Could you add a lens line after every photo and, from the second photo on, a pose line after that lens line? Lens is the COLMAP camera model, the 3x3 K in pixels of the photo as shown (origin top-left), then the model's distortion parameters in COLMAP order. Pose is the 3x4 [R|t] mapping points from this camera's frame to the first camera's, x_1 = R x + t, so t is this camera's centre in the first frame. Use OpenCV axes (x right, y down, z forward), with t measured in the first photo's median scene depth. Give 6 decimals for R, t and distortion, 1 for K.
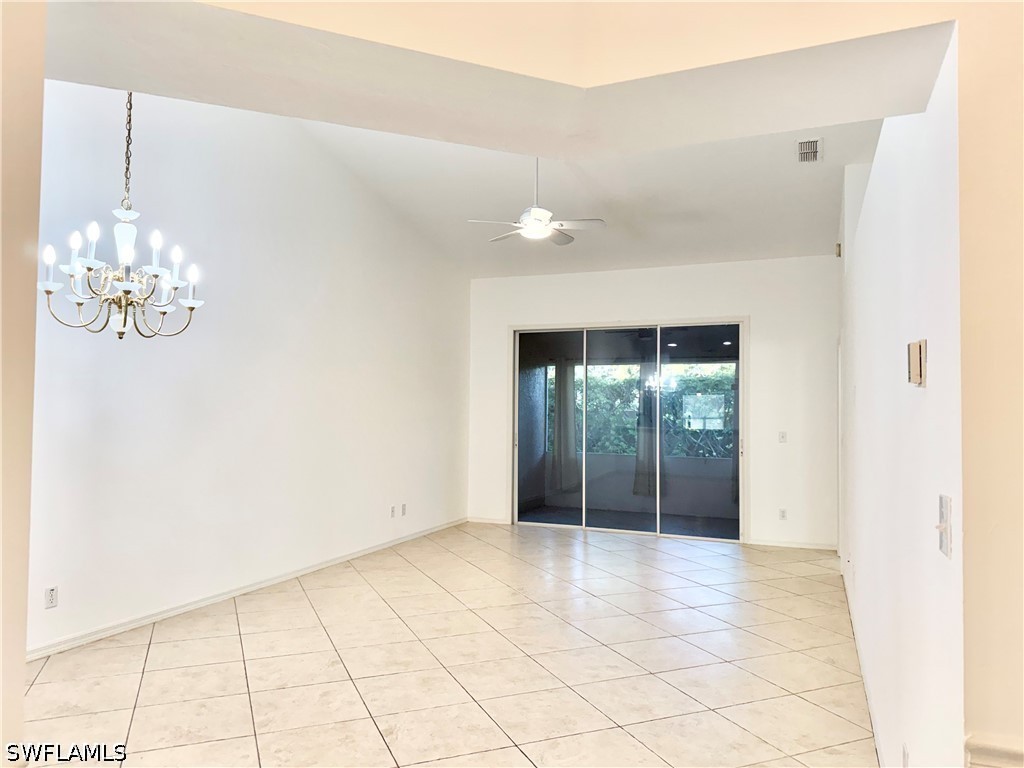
lens RADIAL K [[719.7, 0, 512.0], [0, 719.7, 384.0], [0, 0, 1]] dist [0.097989, -0.164931]
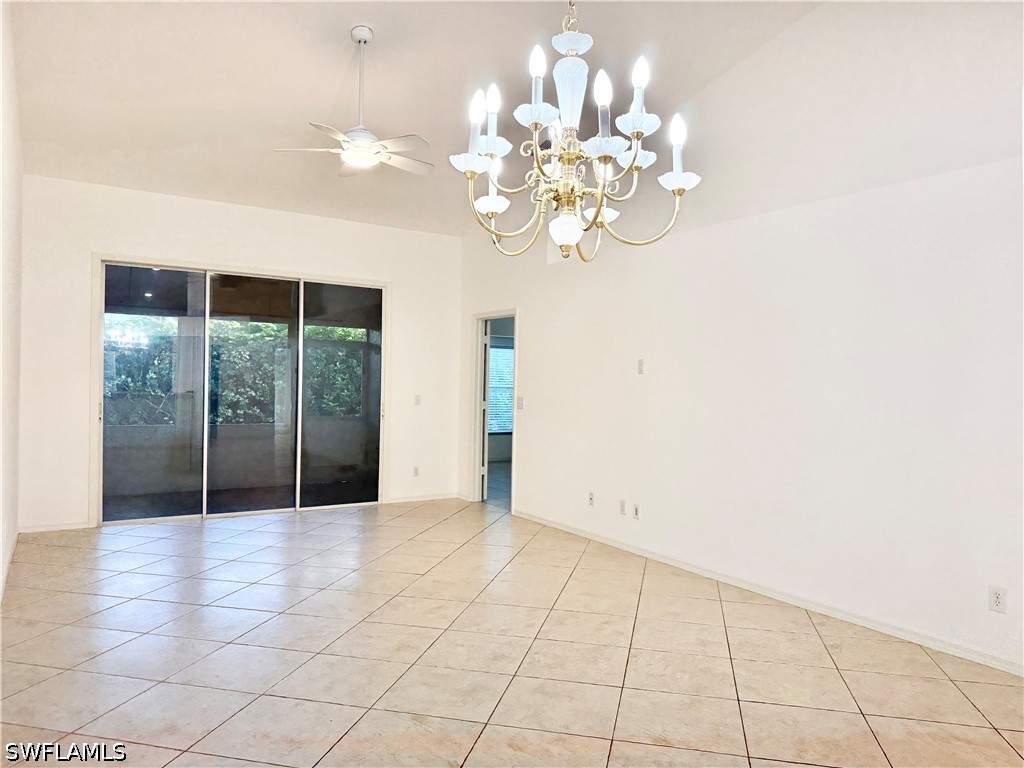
lens RADIAL K [[719.7, 0, 512.0], [0, 719.7, 384.0], [0, 0, 1]] dist [0.097989, -0.164931]
pose [[0.585485, 0.001207, 0.810682, -0.395049], [-0.044270, 0.998554, 0.030486, 0.010515], [-0.809474, -0.053738, 0.584692, 0.260265]]
